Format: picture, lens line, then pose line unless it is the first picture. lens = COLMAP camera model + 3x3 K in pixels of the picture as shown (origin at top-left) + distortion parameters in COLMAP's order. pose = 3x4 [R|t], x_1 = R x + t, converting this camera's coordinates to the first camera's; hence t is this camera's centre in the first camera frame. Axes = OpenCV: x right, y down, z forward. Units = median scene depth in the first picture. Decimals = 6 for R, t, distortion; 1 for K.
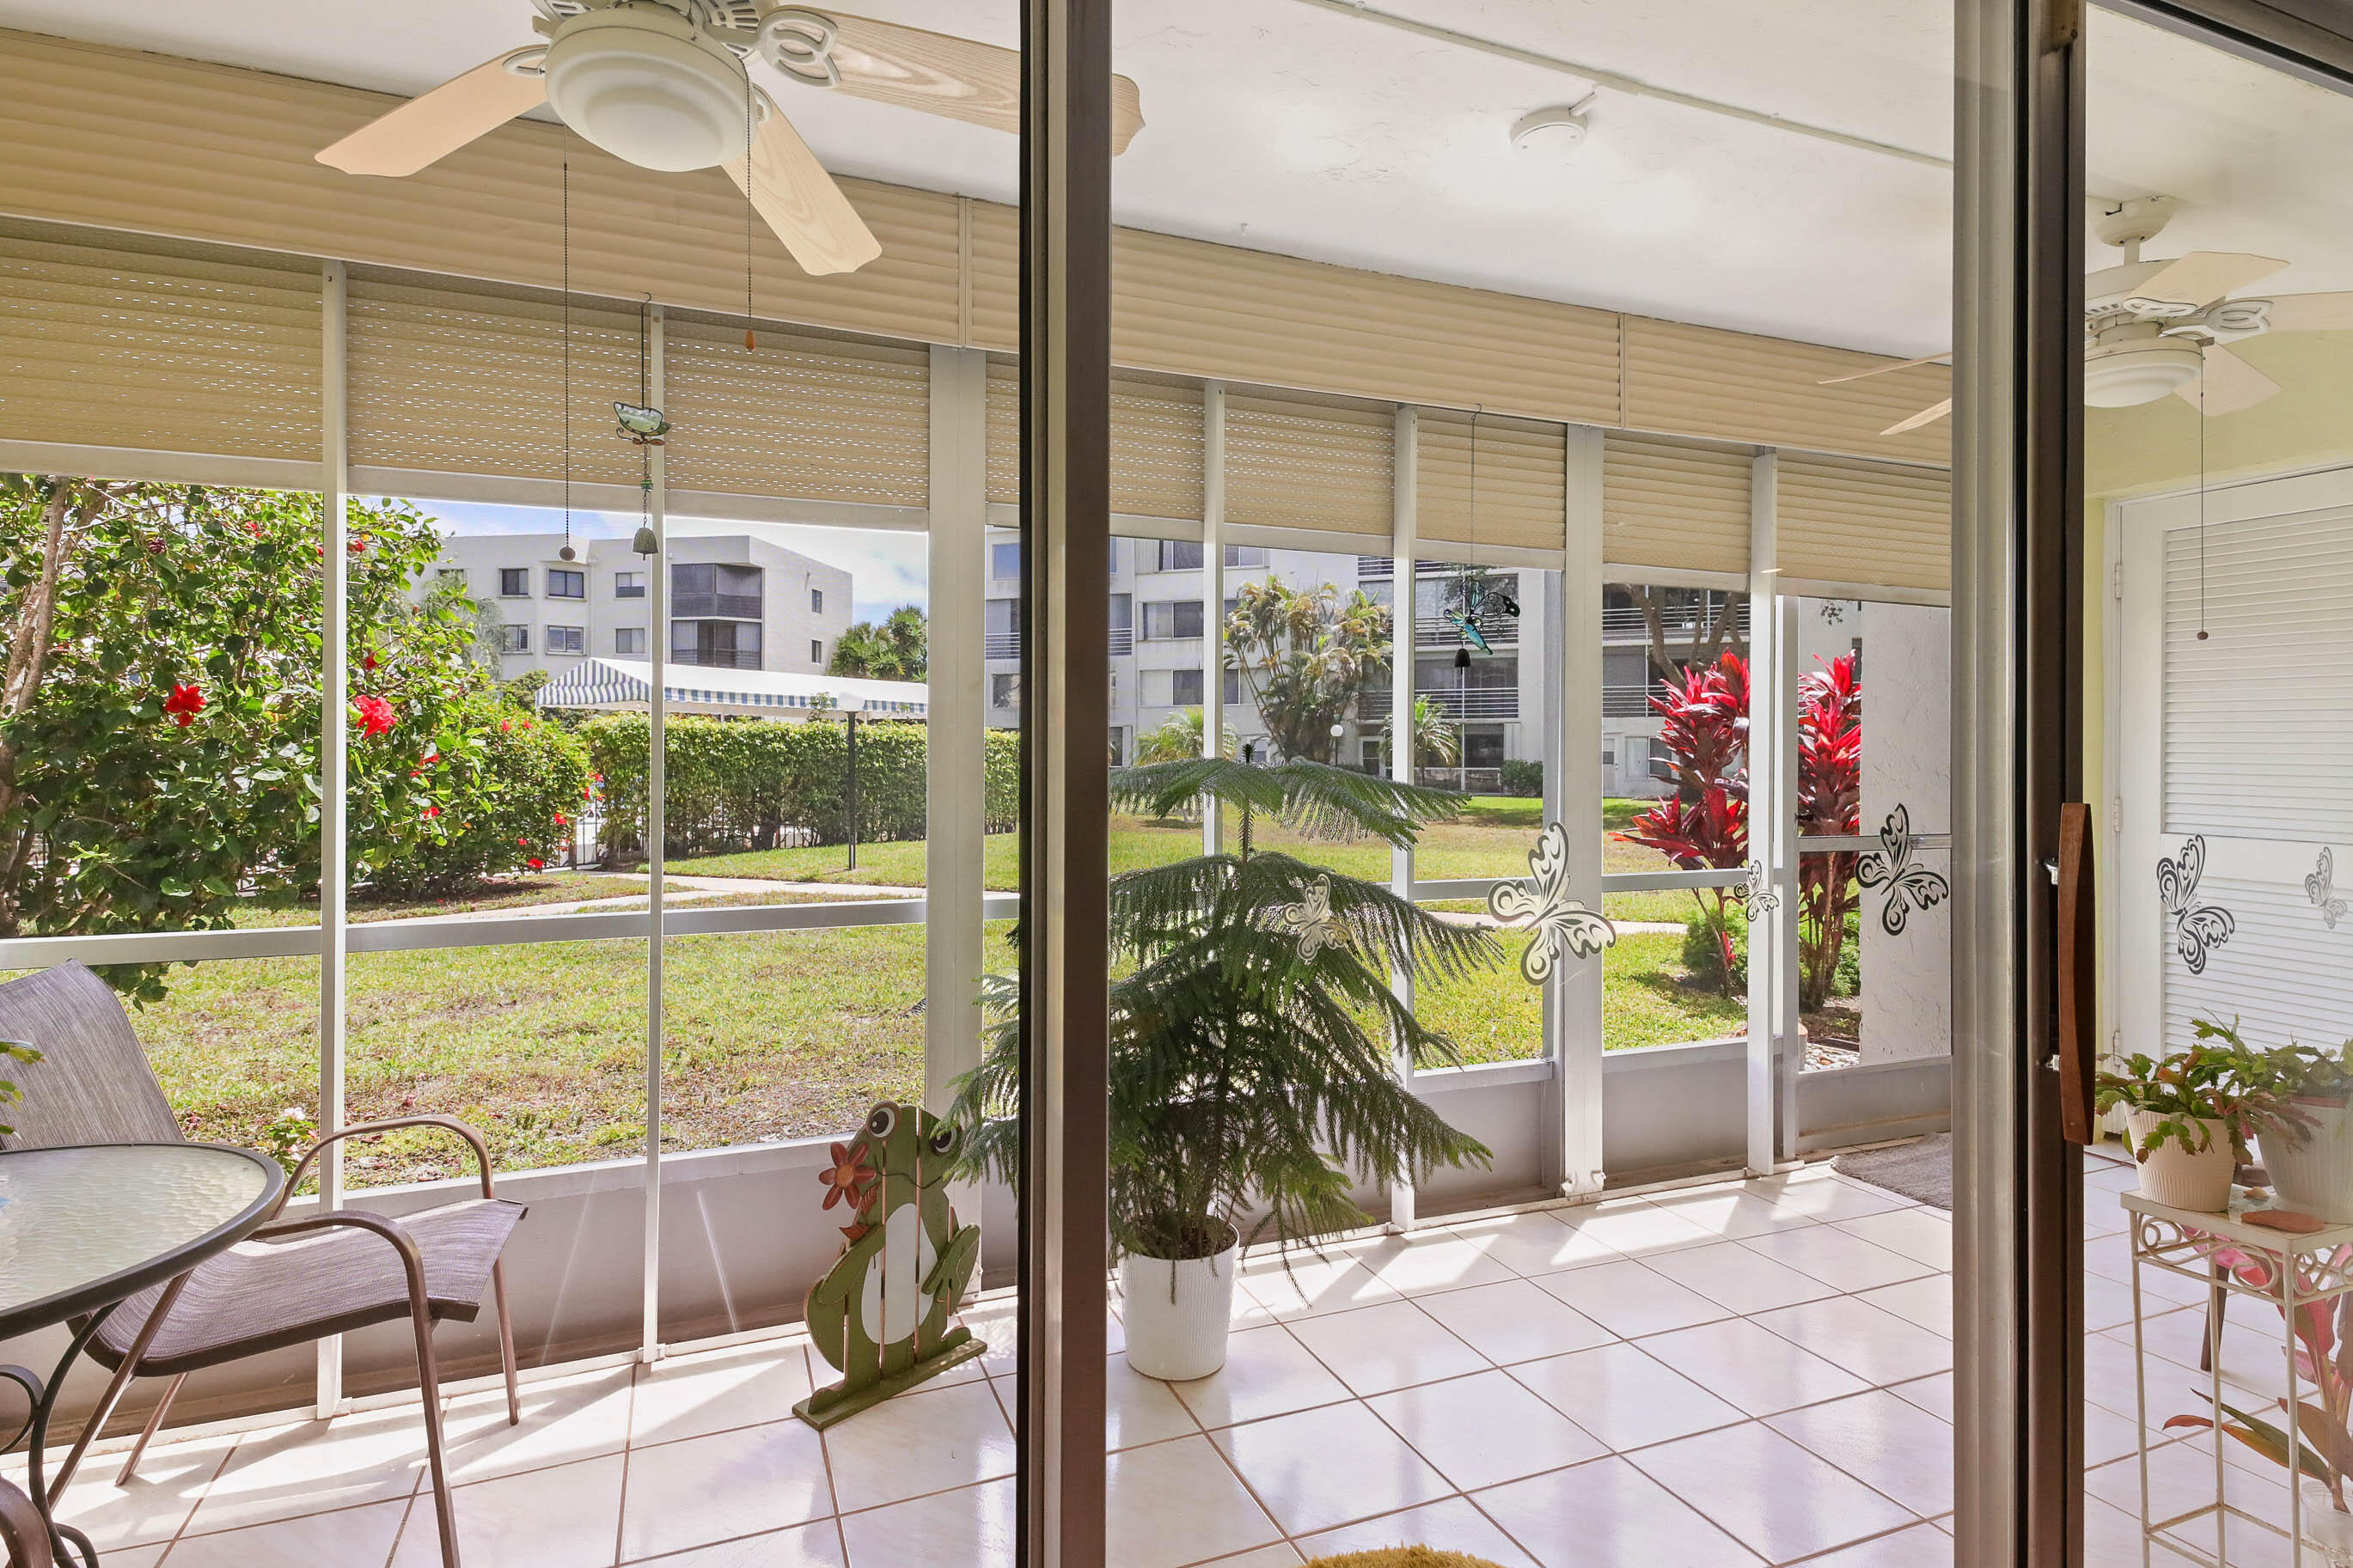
lens RADIAL K [[1185.1, 0, 1135.0], [0, 1185.1, 685.0], [0, 0, 1]] dist [0.004423, -0.000216]
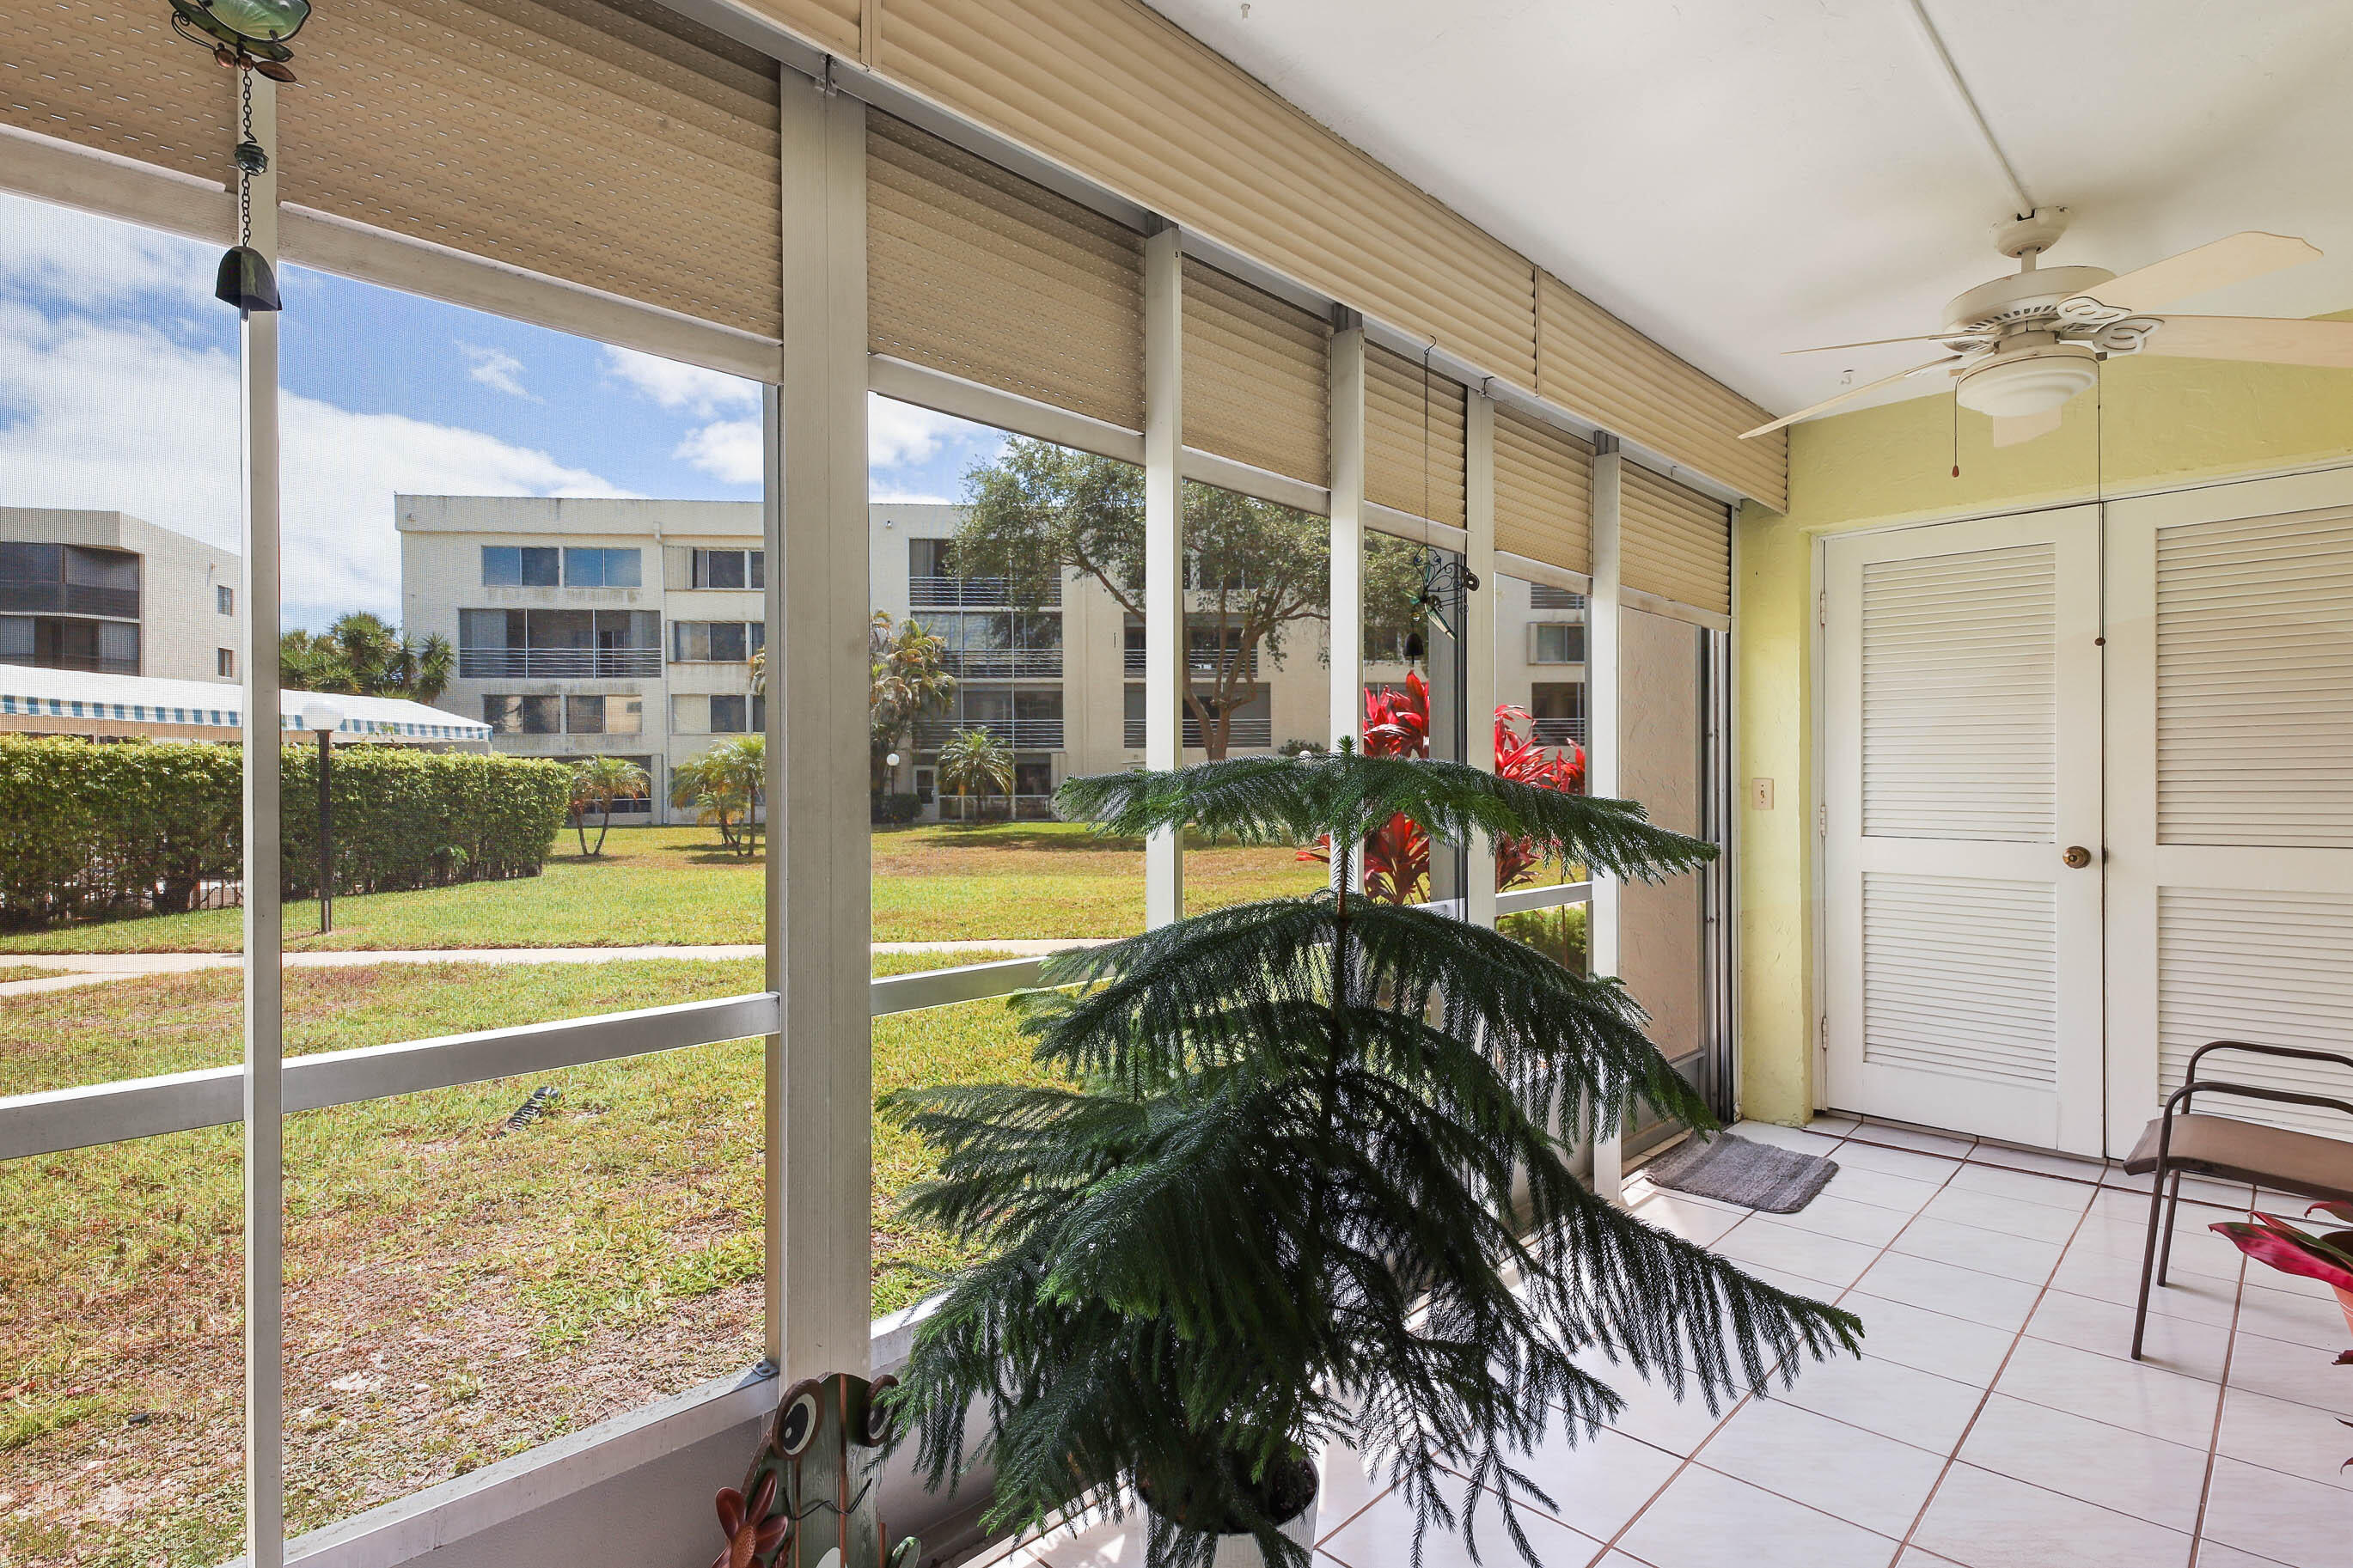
lens RADIAL K [[1139.8, 0, 1149.5], [0, 1139.8, 748.4], [0, 0, 1]] dist [0.041632, -0.026306]
pose [[0.913707, 0.005221, 0.406341, -0.044195], [-0.015921, 0.999610, 0.022956, 0.007059], [-0.406062, -0.027444, 0.913433, 0.071414]]
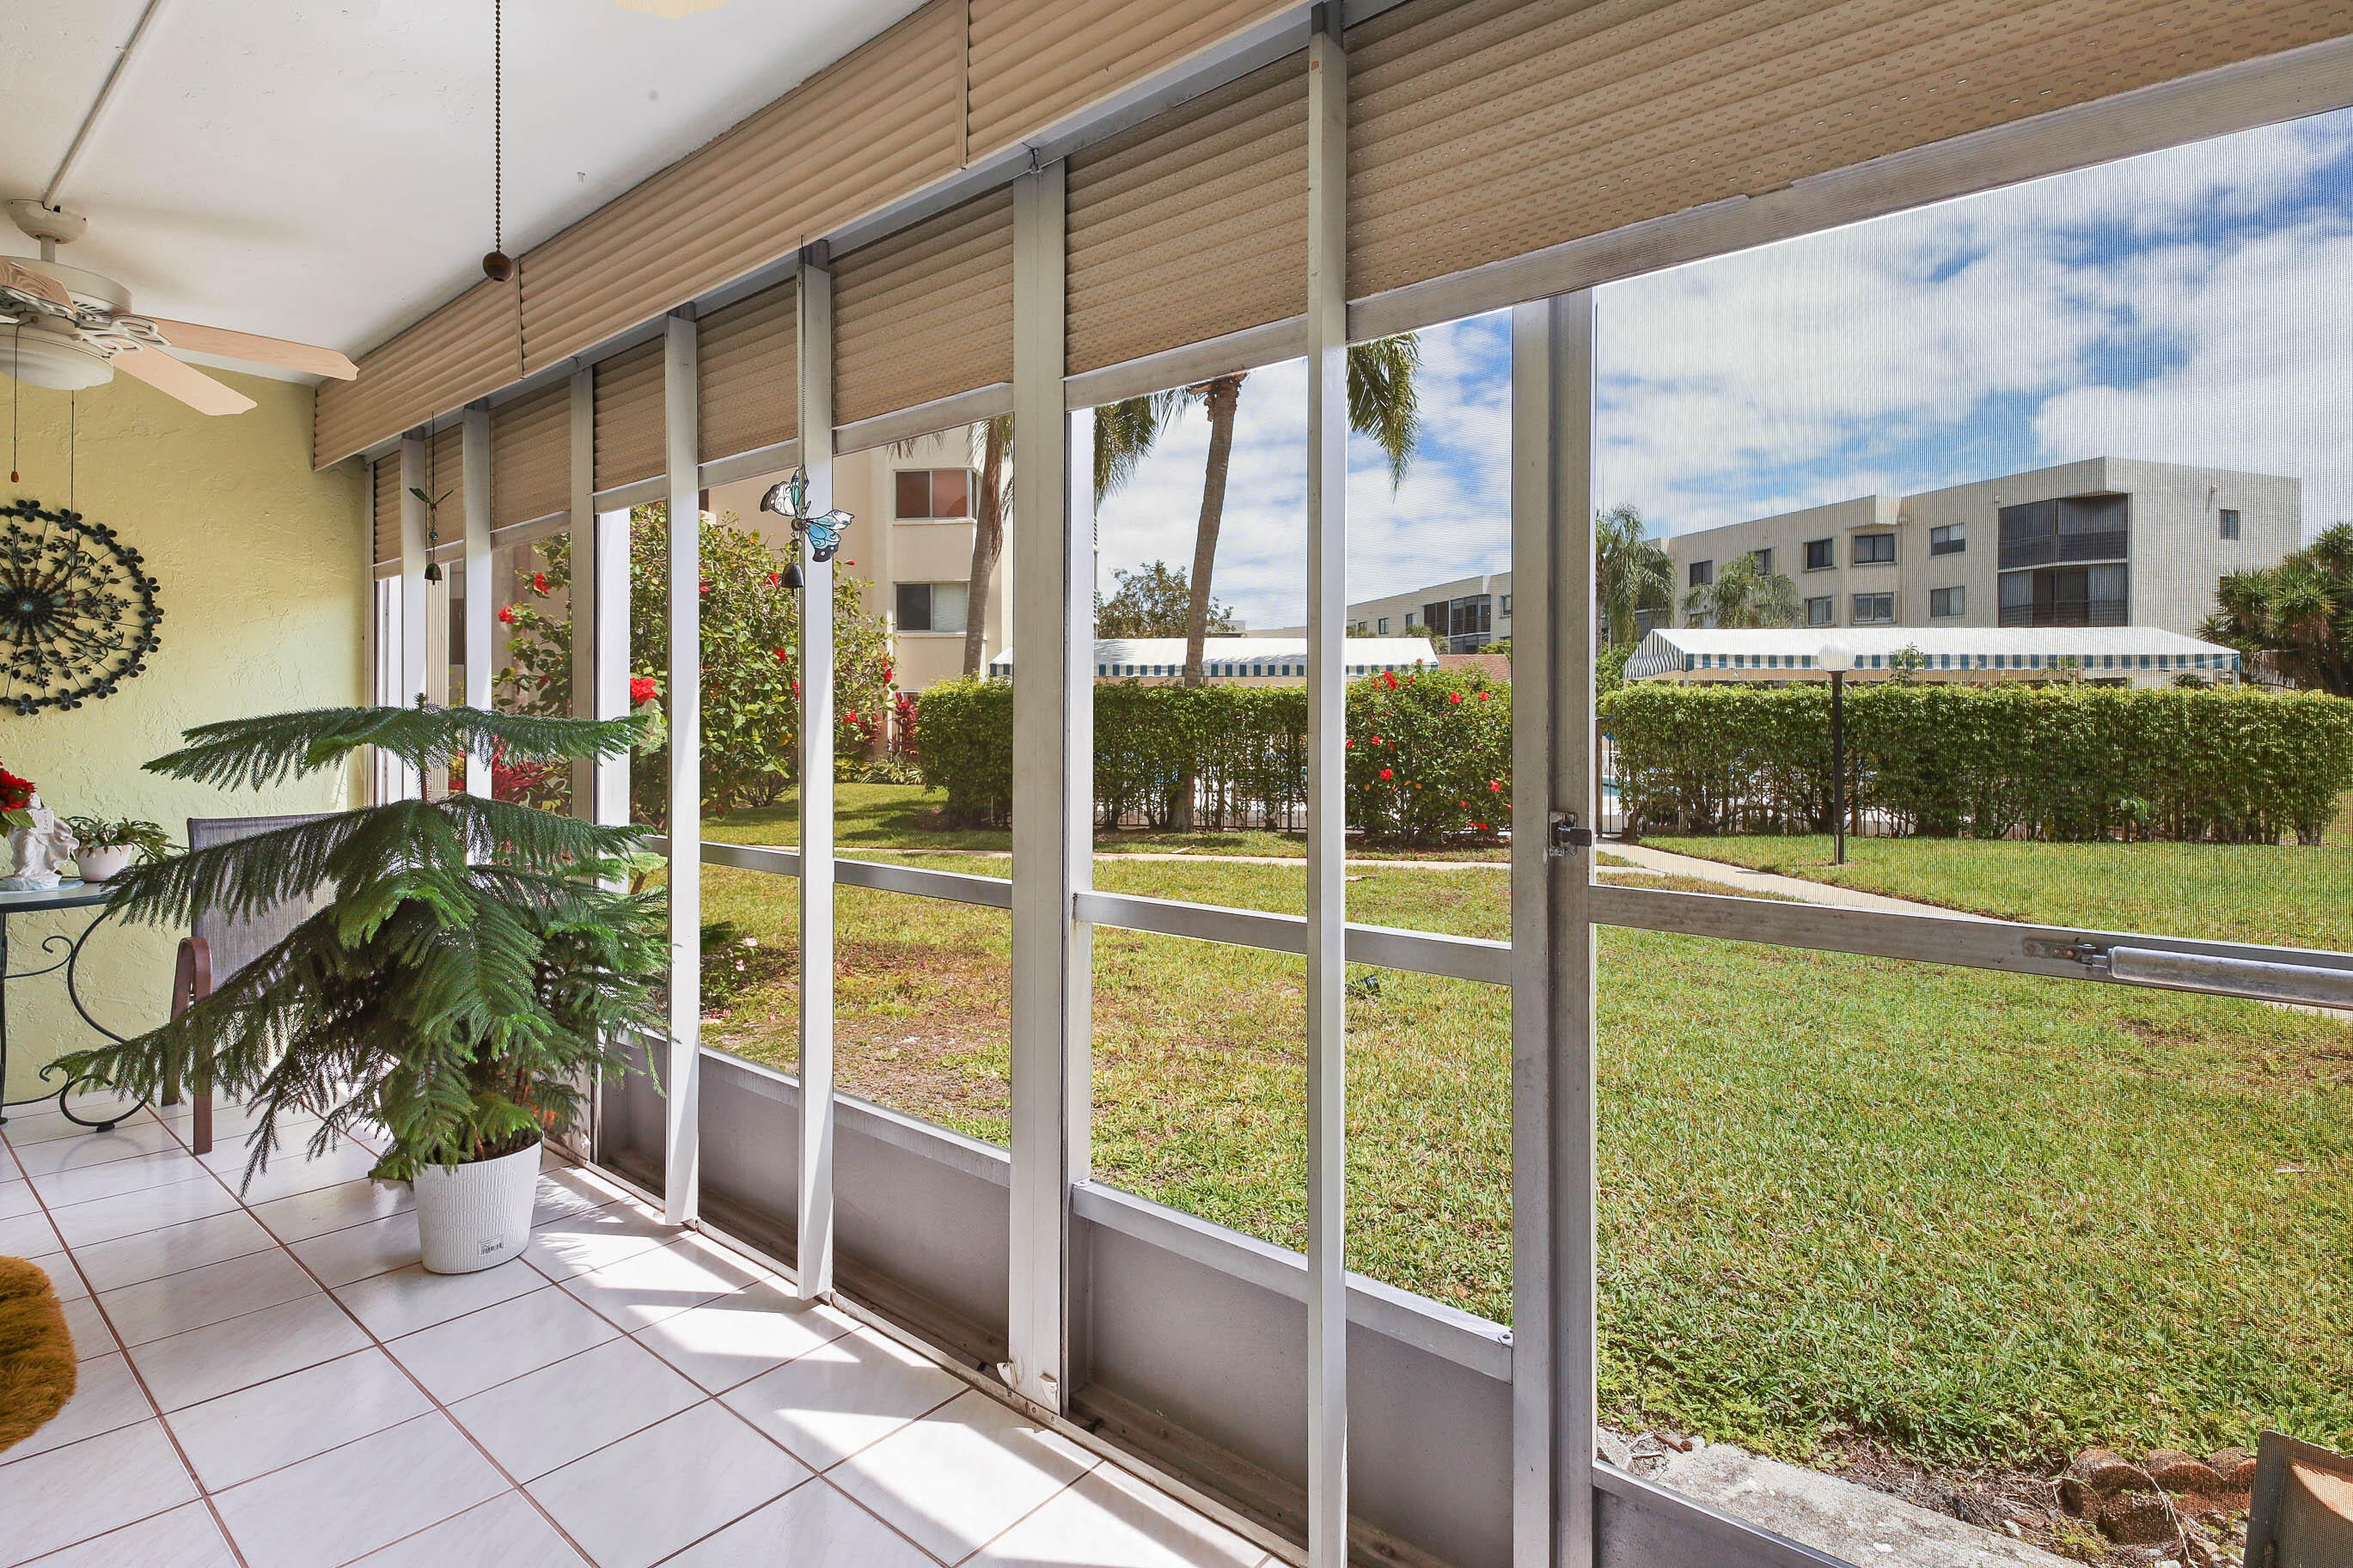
lens RADIAL K [[1154.0, 0, 1148.3], [0, 1154.0, 705.8], [0, 0, 1]] dist [0.034345, -0.000235]
pose [[0.481351, -0.017808, -0.876347, 0.199546], [0.049966, 0.998725, 0.007150, 0.014205], [0.875103, -0.047229, 0.481627, 0.163506]]
